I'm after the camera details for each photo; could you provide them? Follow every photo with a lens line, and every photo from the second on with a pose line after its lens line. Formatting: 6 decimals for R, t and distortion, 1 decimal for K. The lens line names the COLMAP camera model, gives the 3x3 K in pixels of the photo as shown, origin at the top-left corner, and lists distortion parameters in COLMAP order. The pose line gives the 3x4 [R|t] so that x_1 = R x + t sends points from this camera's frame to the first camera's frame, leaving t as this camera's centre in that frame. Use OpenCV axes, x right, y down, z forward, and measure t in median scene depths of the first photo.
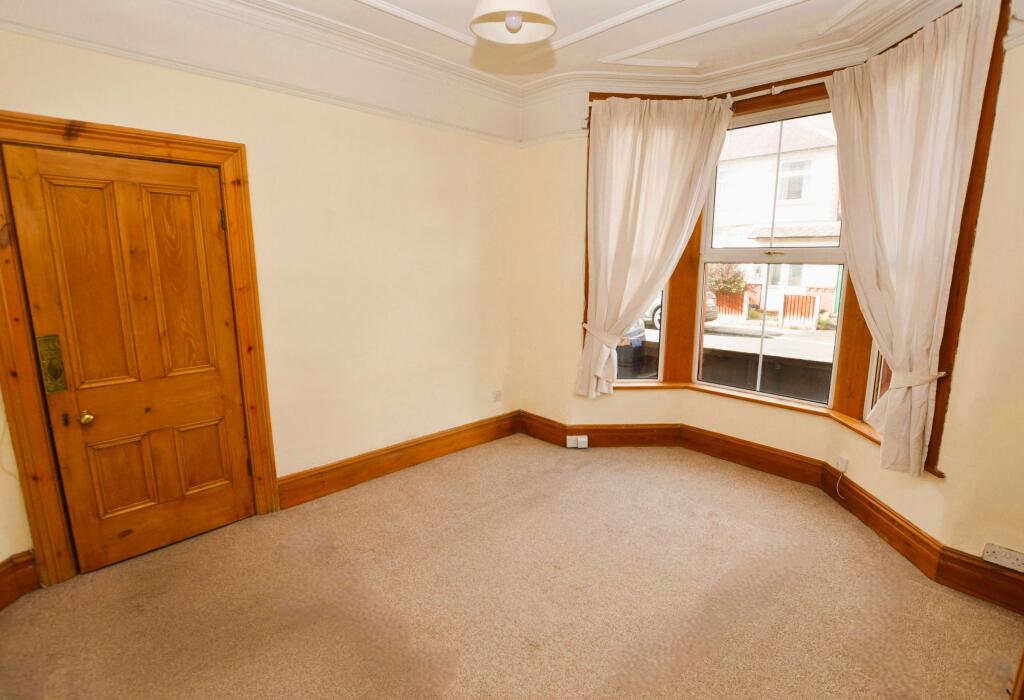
lens RADIAL K [[473.6, 0, 529.7], [0, 473.6, 349.5], [0, 0, 1]] dist [-0.029794, -0.000046]
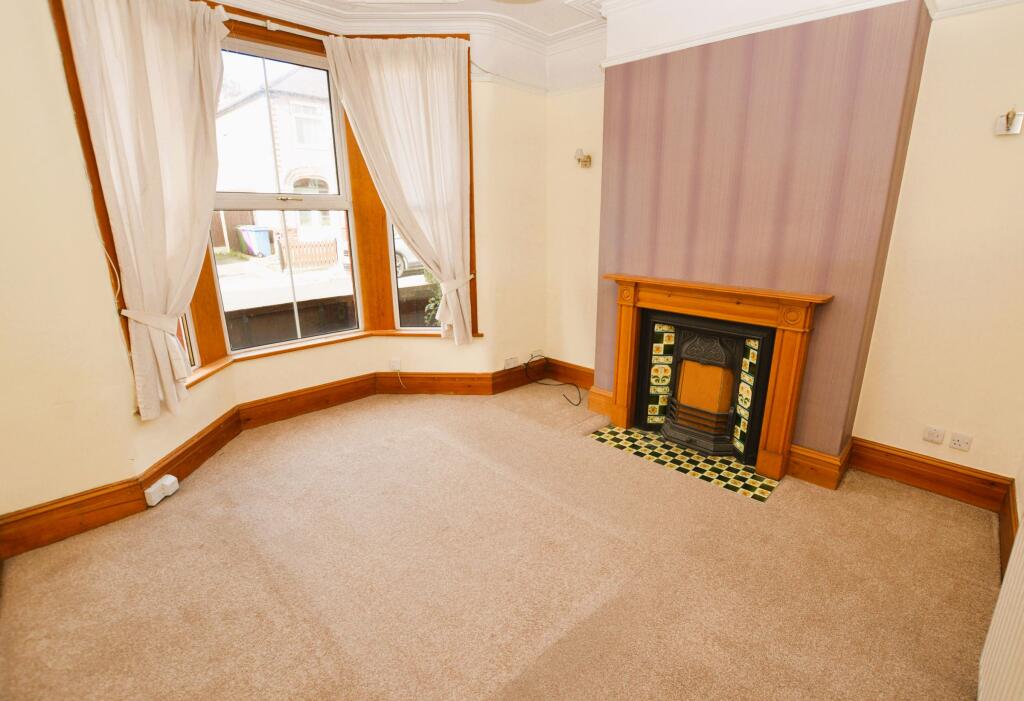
lens RADIAL K [[473.6, 0, 529.7], [0, 473.6, 350.0], [0, 0, 1]] dist [-0.029794, -0.000046]
pose [[-0.003104, -0.277995, 0.960578, -0.549776], [0.179700, 0.944790, 0.274006, -0.084616], [-0.983717, 0.173466, 0.047023, 0.517329]]
